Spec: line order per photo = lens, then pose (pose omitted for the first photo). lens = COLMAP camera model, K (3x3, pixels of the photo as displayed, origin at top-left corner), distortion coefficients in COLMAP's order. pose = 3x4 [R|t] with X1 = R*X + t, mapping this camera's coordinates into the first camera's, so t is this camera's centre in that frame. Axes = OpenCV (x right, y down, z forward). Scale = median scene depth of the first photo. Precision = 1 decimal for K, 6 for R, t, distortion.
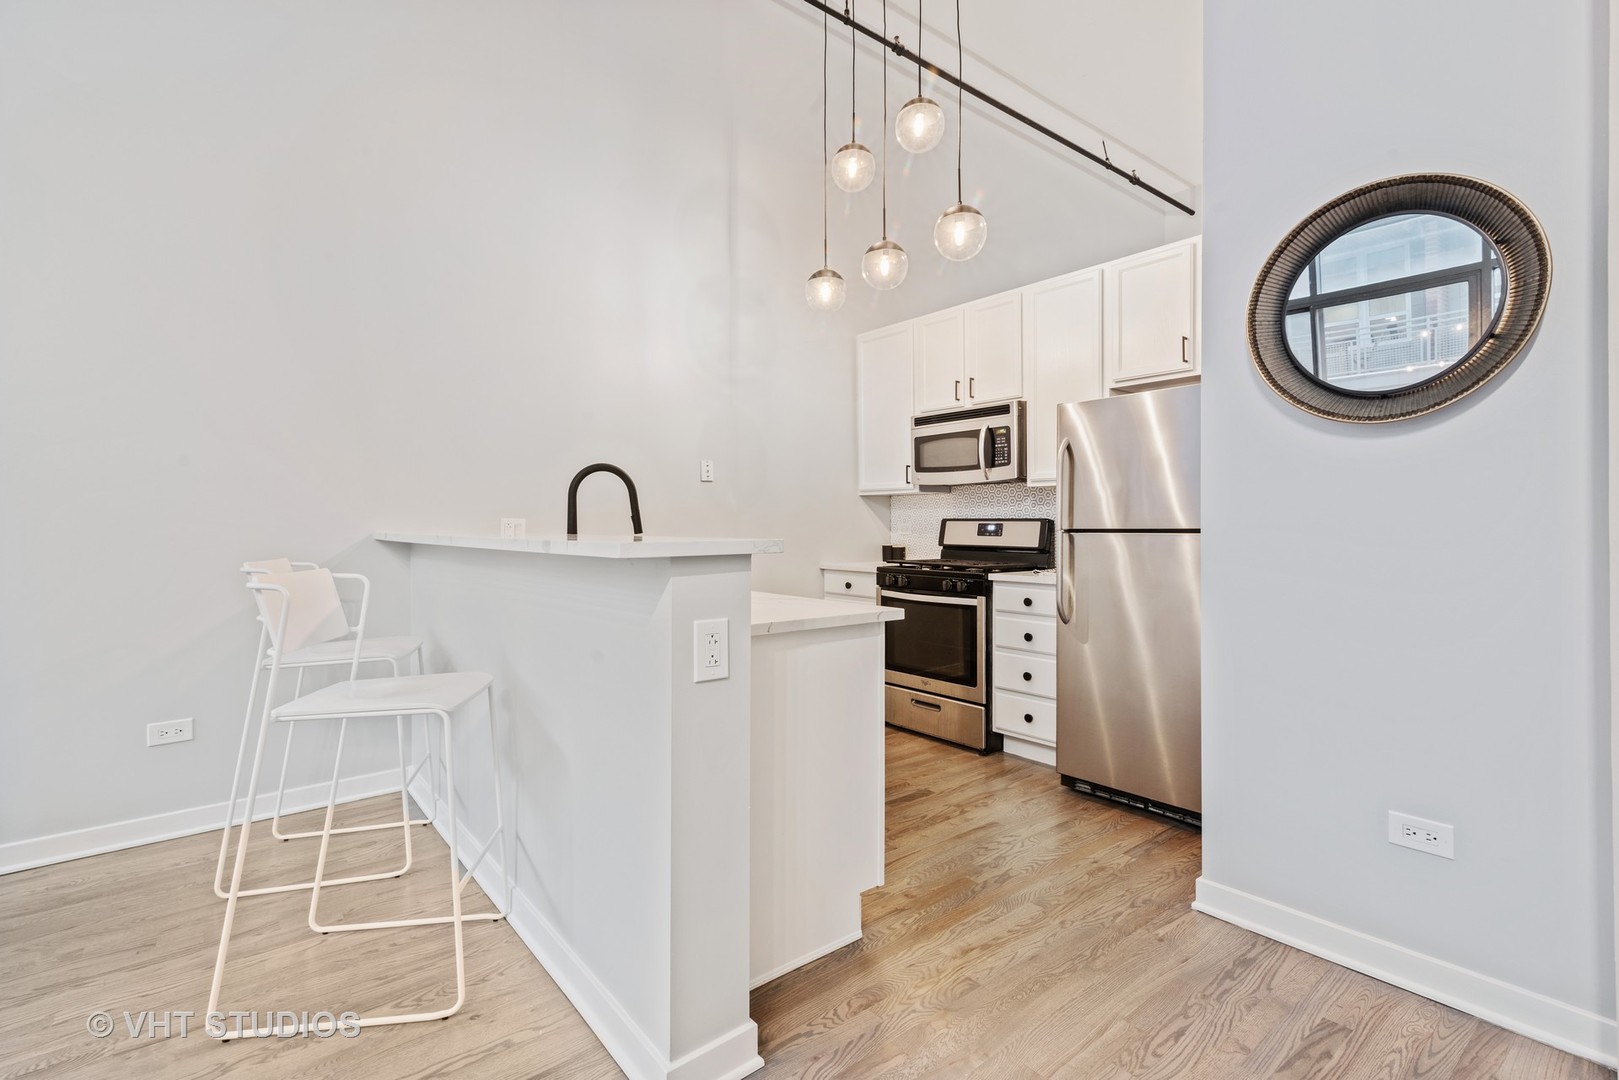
lens RADIAL K [[743.3, 0, 805.8], [0, 743.3, 529.9], [0, 0, 1]] dist [0.013469, -0.000220]
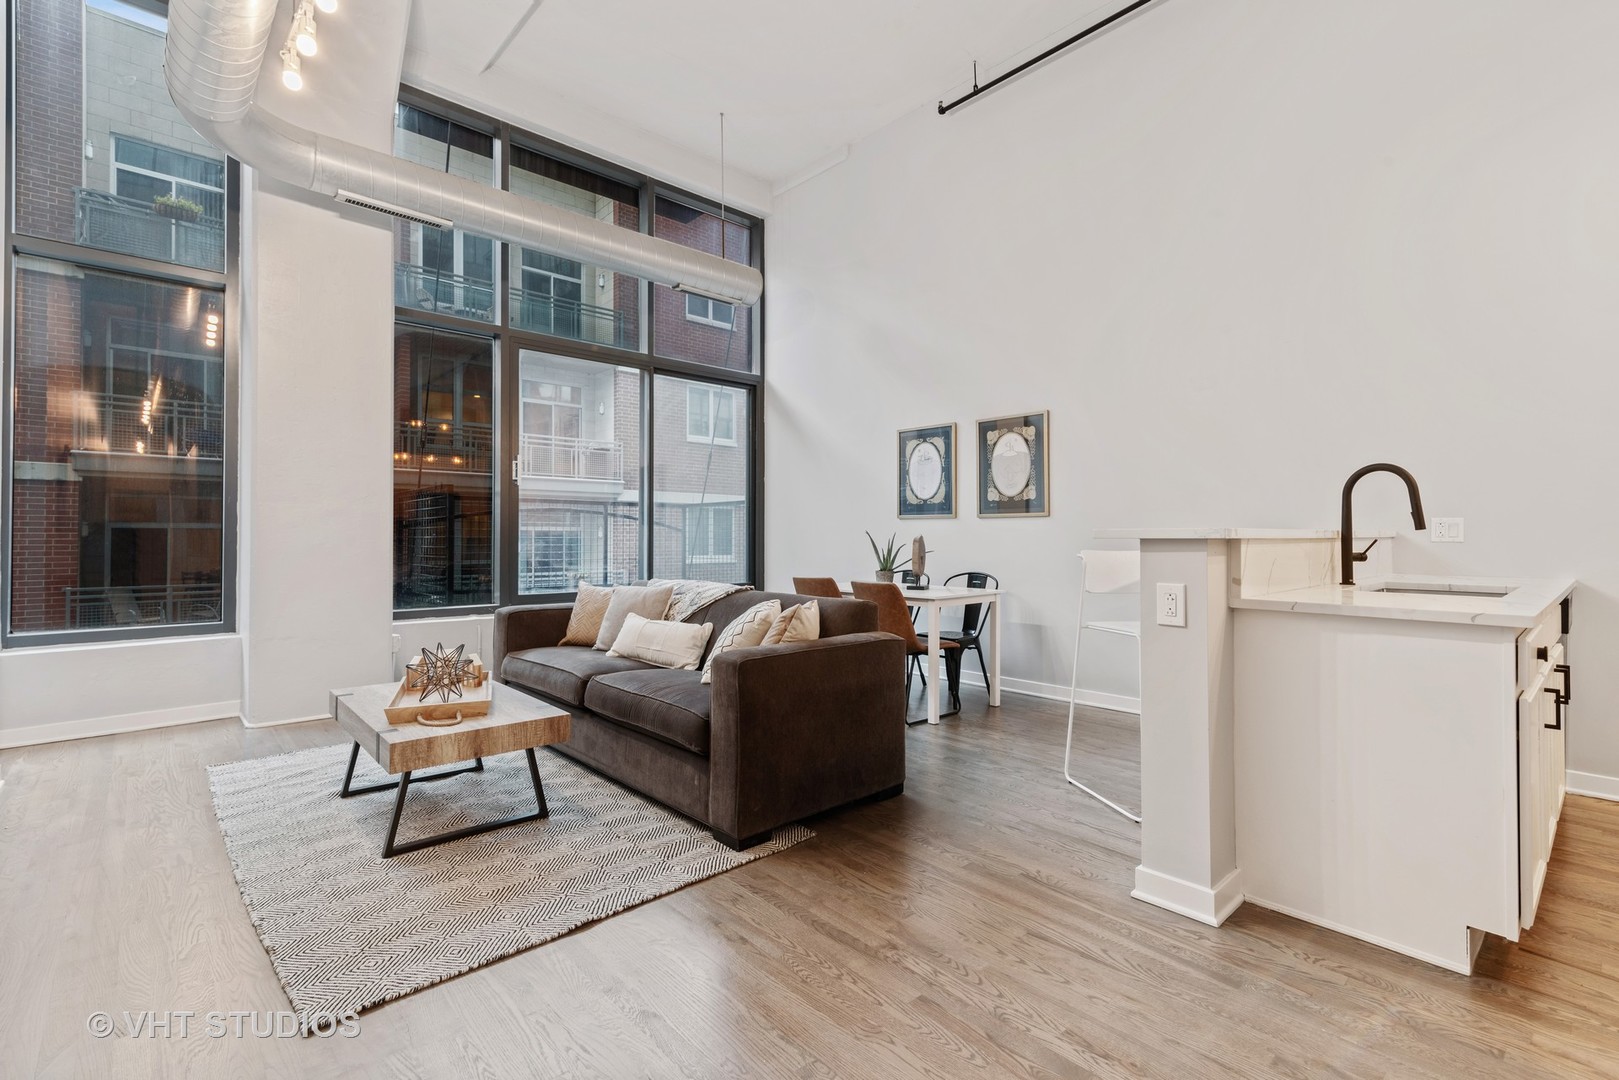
lens RADIAL K [[727.1, 0, 804.6], [0, 727.1, 524.7], [0, 0, 1]] dist [0.012320, -0.000789]
pose [[0.061247, -0.011158, -0.998060, 0.469794], [-0.005751, 0.999917, -0.011531, 0.009580], [0.998106, 0.006446, 0.061177, 0.074525]]
